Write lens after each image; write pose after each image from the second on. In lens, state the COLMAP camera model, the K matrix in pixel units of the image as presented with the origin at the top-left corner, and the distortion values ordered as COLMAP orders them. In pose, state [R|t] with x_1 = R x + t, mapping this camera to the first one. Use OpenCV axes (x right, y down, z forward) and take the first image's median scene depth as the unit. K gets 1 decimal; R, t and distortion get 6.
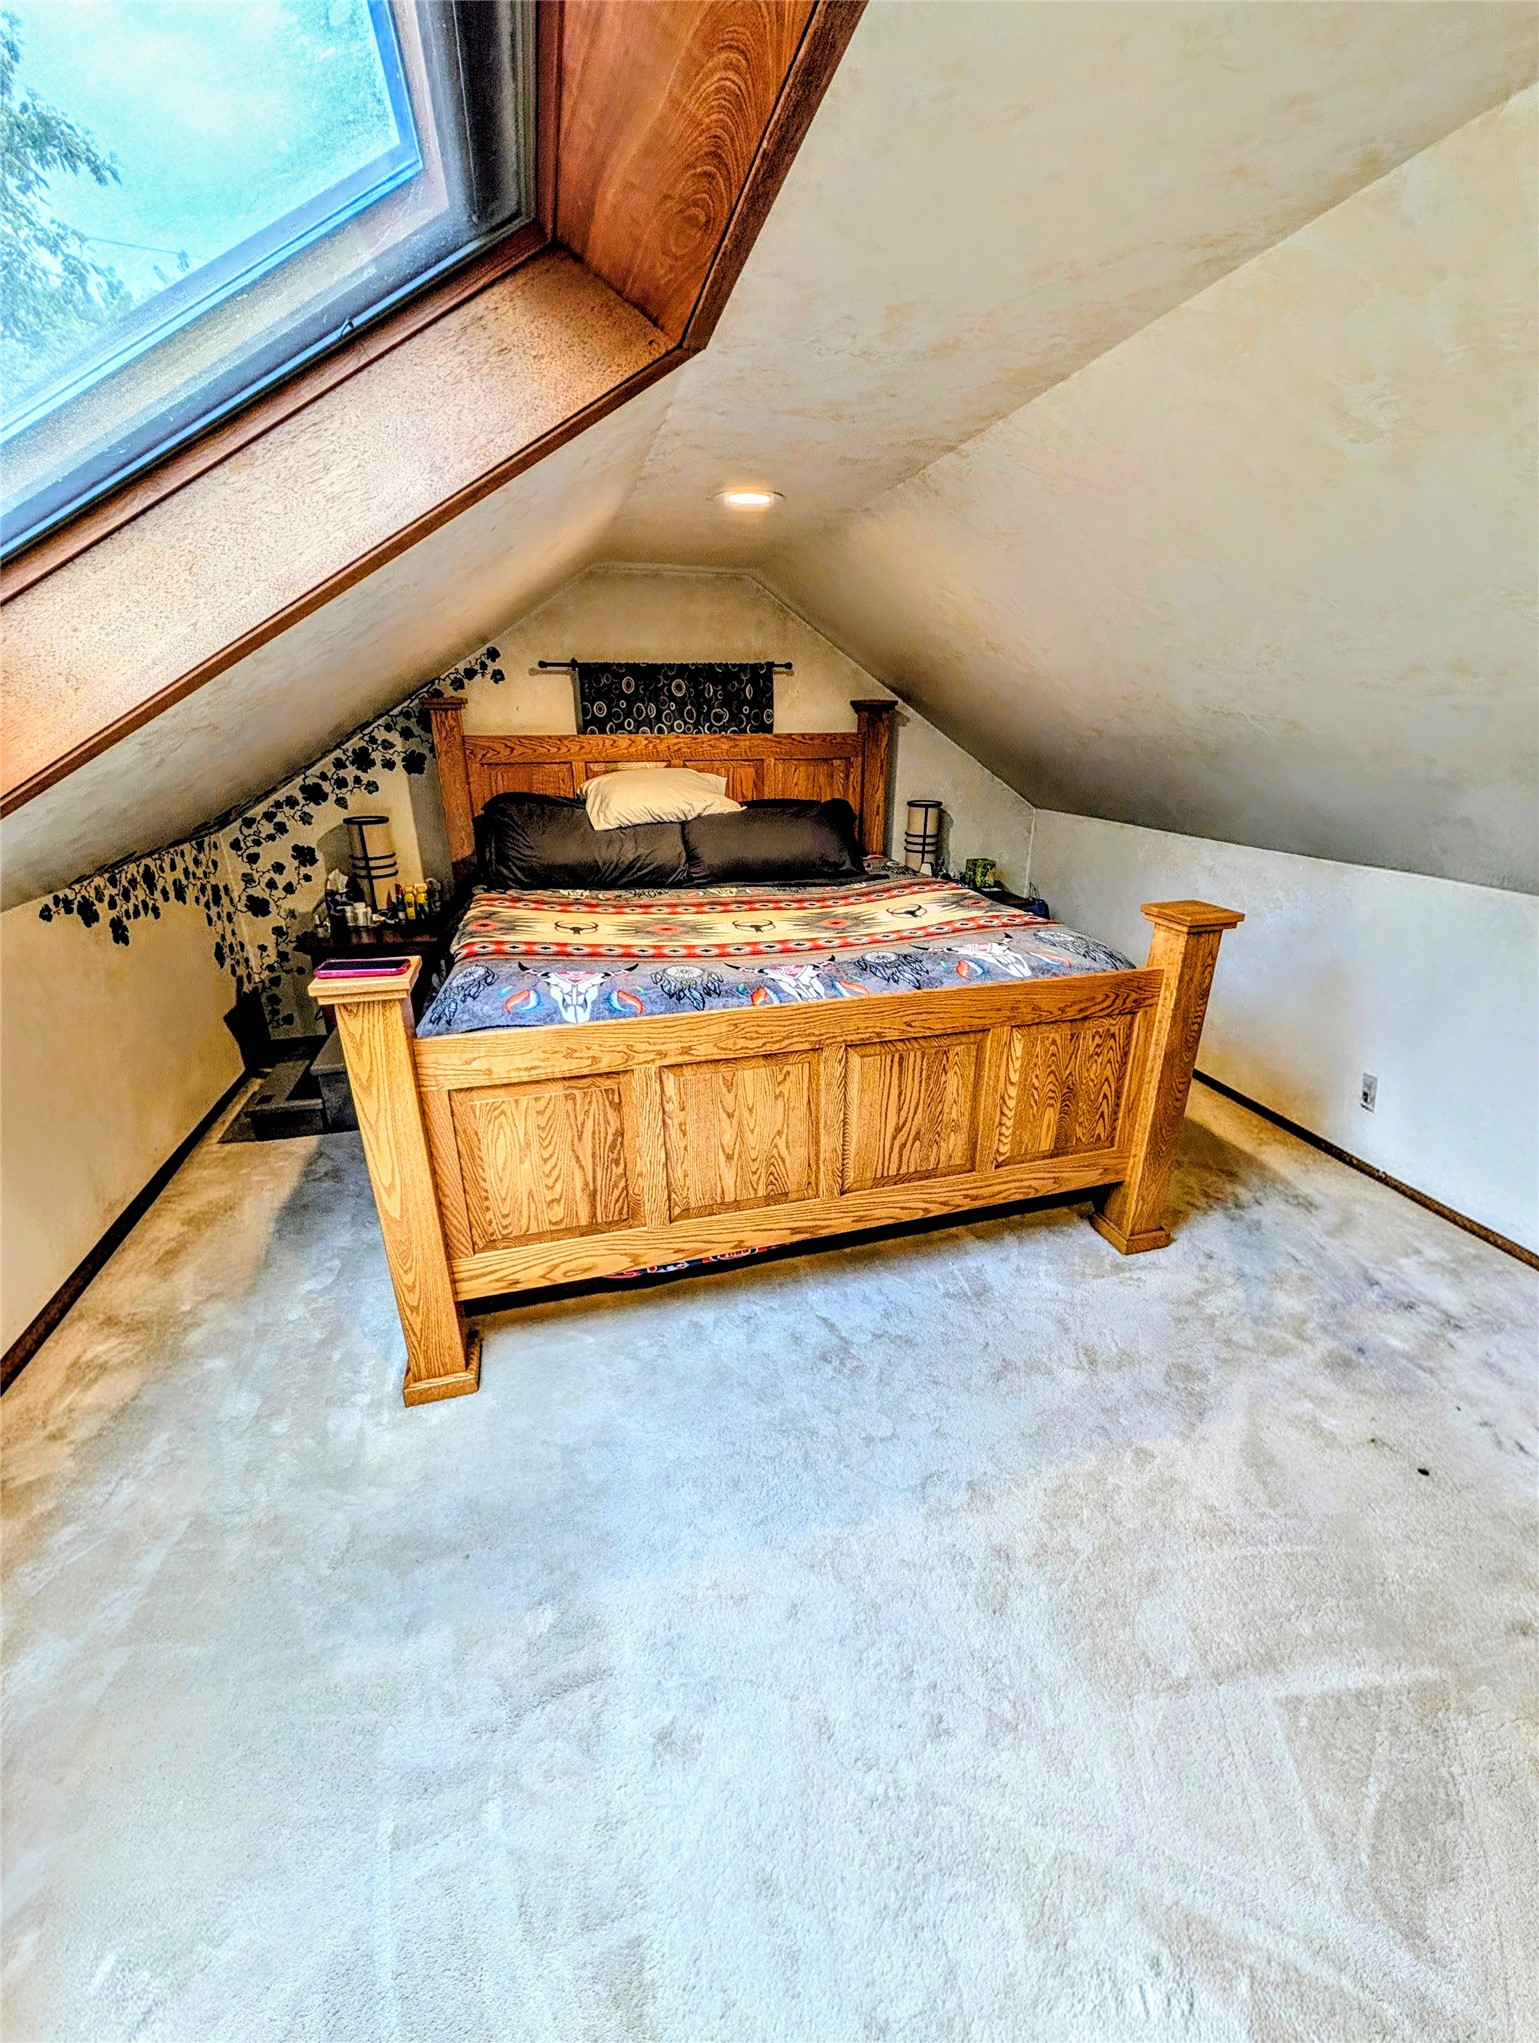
lens RADIAL K [[785.9, 0, 775.7], [0, 785.9, 1014.5], [0, 0, 1]] dist [0.001595, -0.000008]
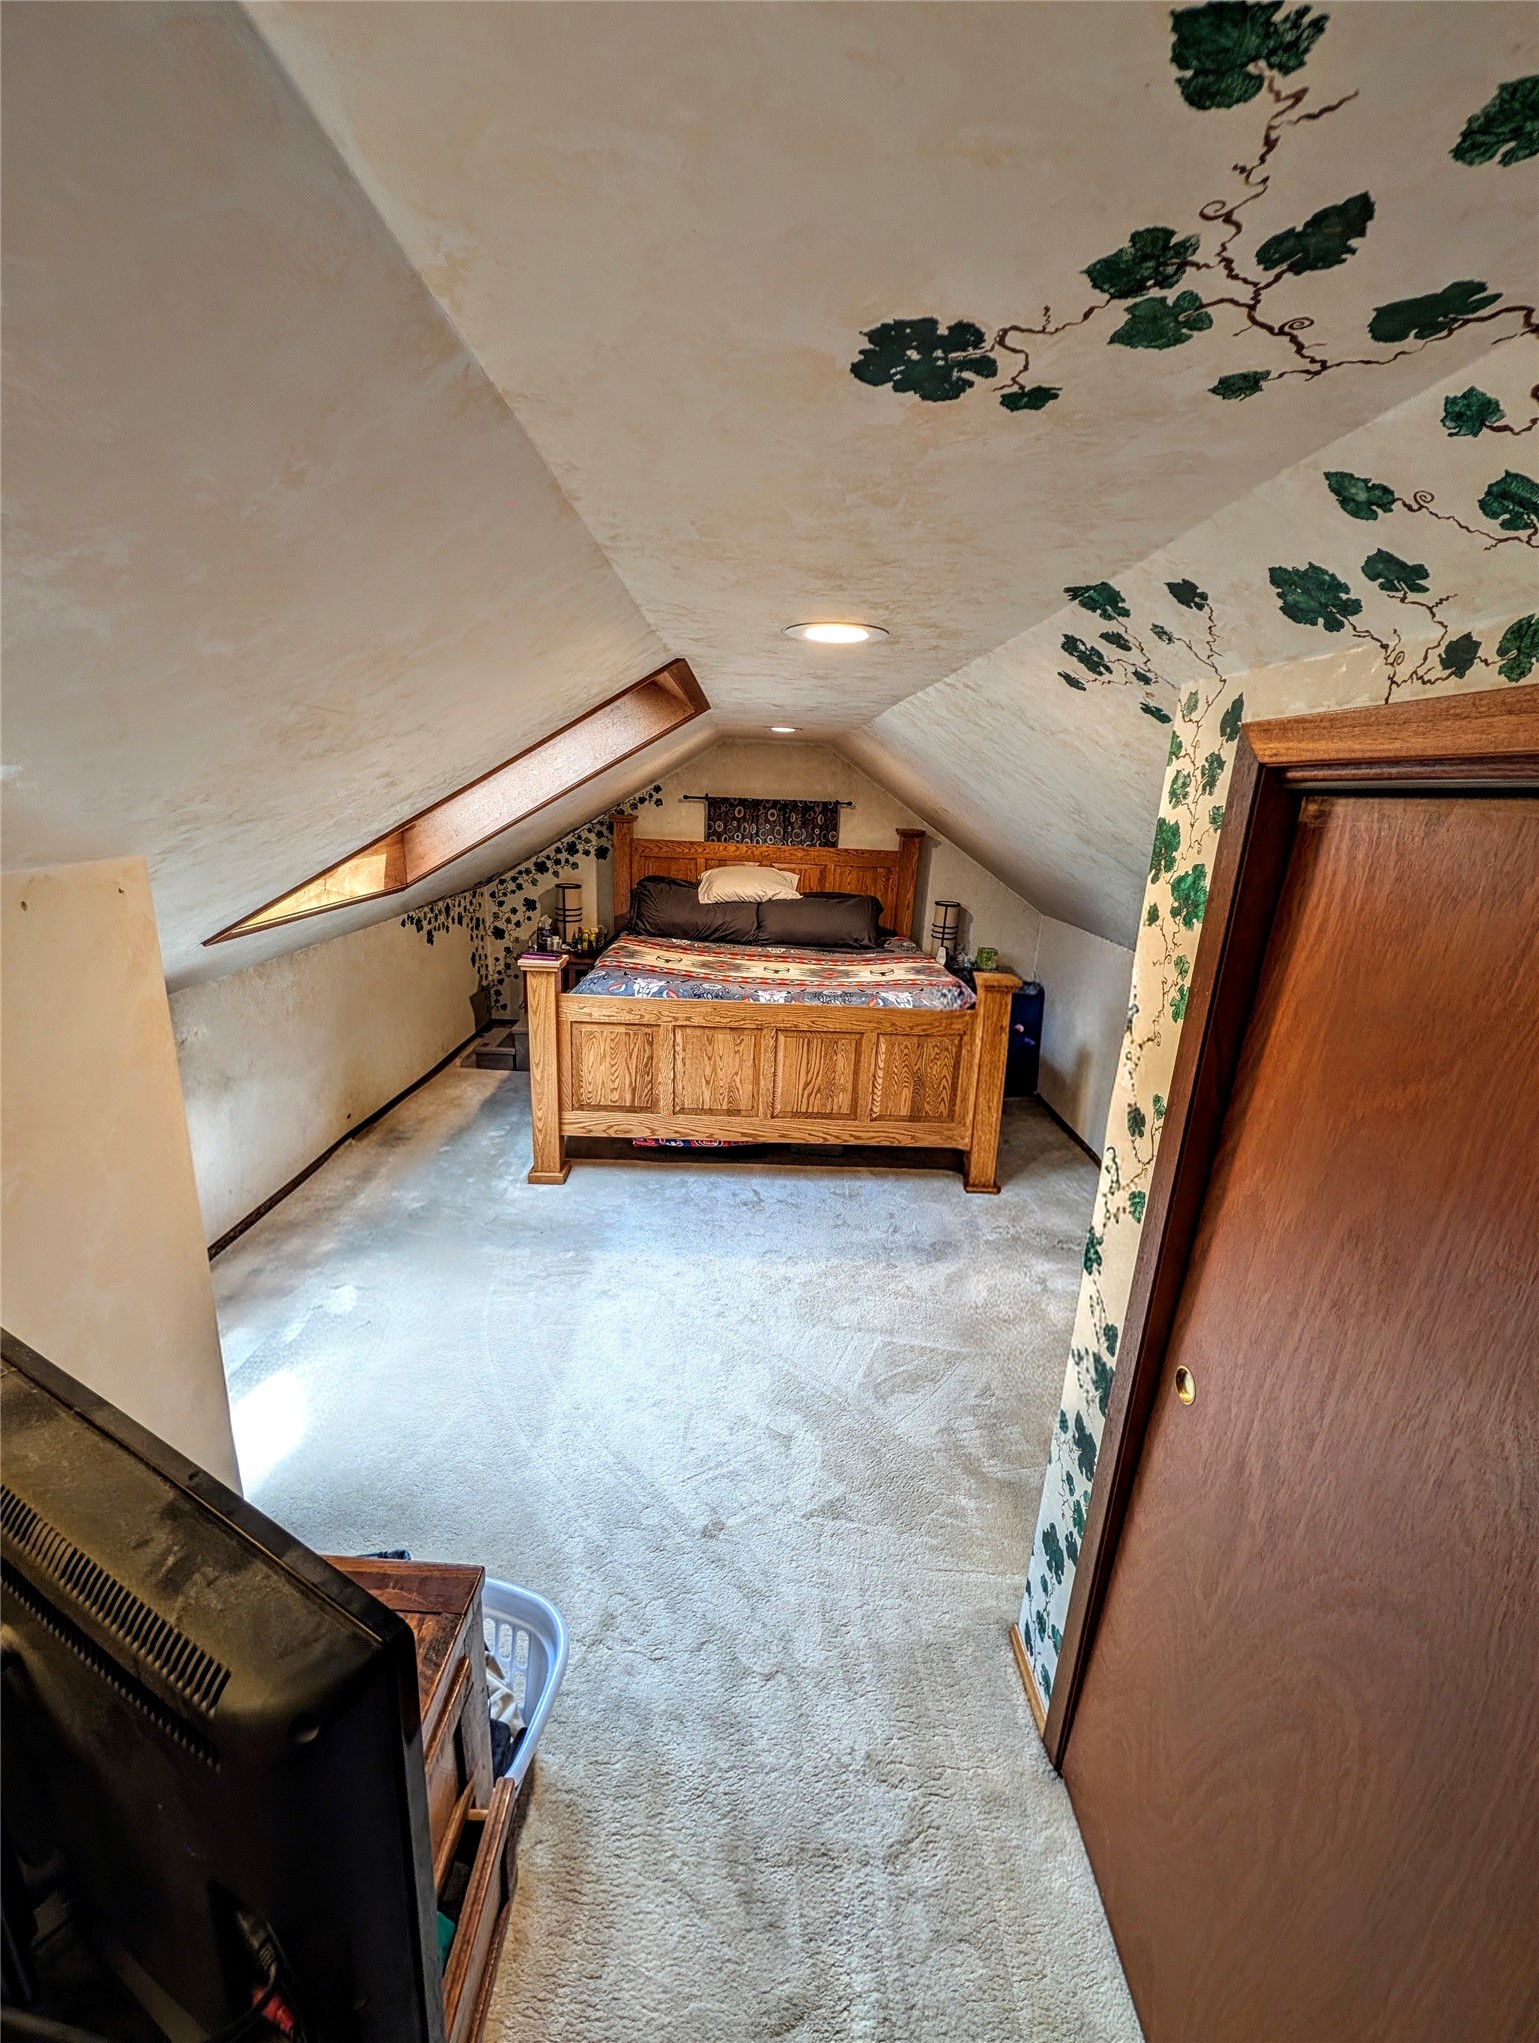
lens RADIAL K [[785.9, 0, 775.7], [0, 785.9, 1014.5], [0, 0, 1]] dist [0.001595, -0.000008]
pose [[0.968425, 0.111036, -0.223212, 0.315122], [-0.132453, 0.987679, -0.083344, 0.101164], [0.211208, 0.110278, 0.971200, -0.498720]]
